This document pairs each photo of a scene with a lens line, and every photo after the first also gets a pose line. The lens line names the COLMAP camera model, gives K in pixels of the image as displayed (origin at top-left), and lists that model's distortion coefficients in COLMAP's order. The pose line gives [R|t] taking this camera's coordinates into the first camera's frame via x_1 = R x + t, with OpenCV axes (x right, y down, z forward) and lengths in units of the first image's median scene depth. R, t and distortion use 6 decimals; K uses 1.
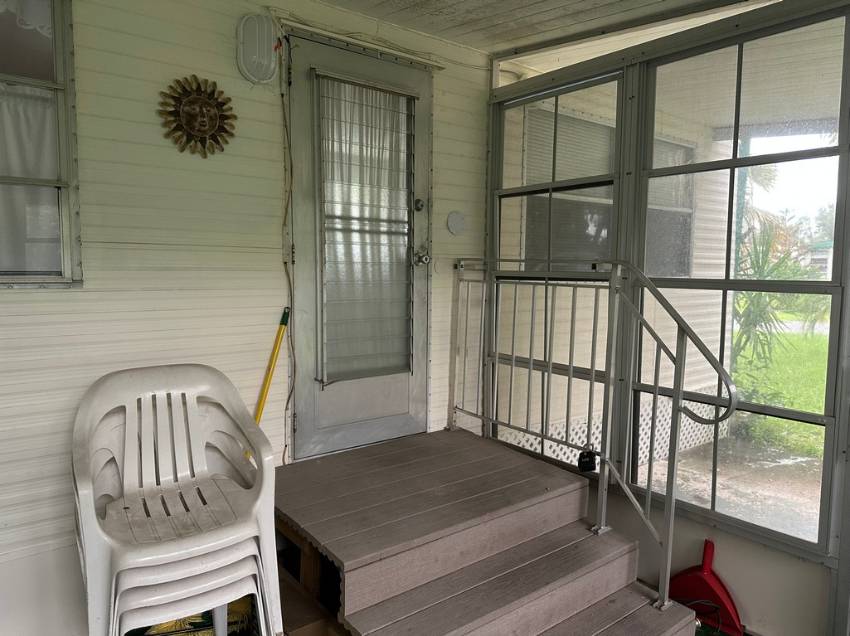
lens RADIAL K [[594.4, 0, 425.3], [0, 594.4, 320.6], [0, 0, 1]] dist [0.111793, -0.160855]
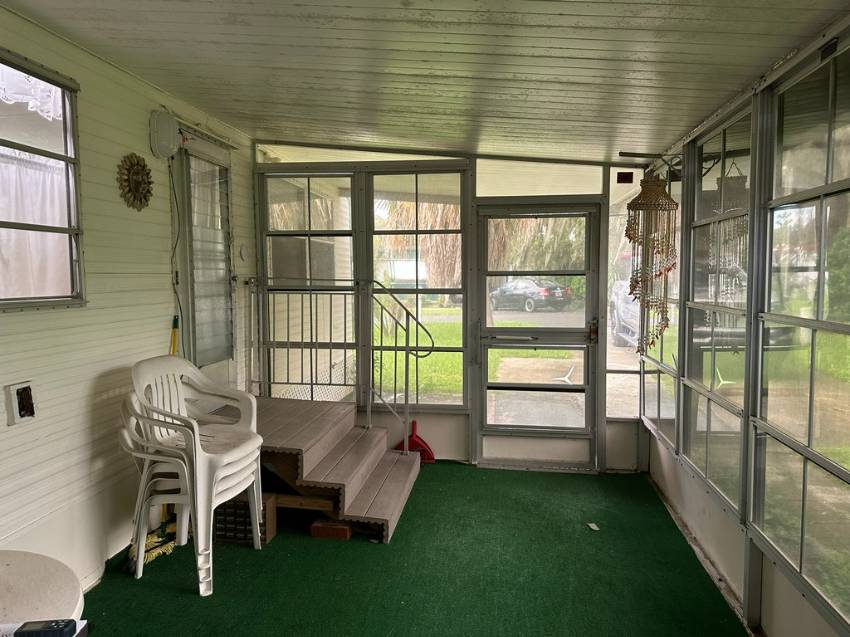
lens RADIAL K [[594.4, 0, 425.3], [0, 594.4, 321.1], [0, 0, 1]] dist [0.111793, -0.160855]
pose [[0.719506, -0.063873, 0.691542, -0.786105], [0.070657, 0.997327, 0.018603, 0.005248], [-0.690882, 0.035477, 0.722096, -0.415405]]
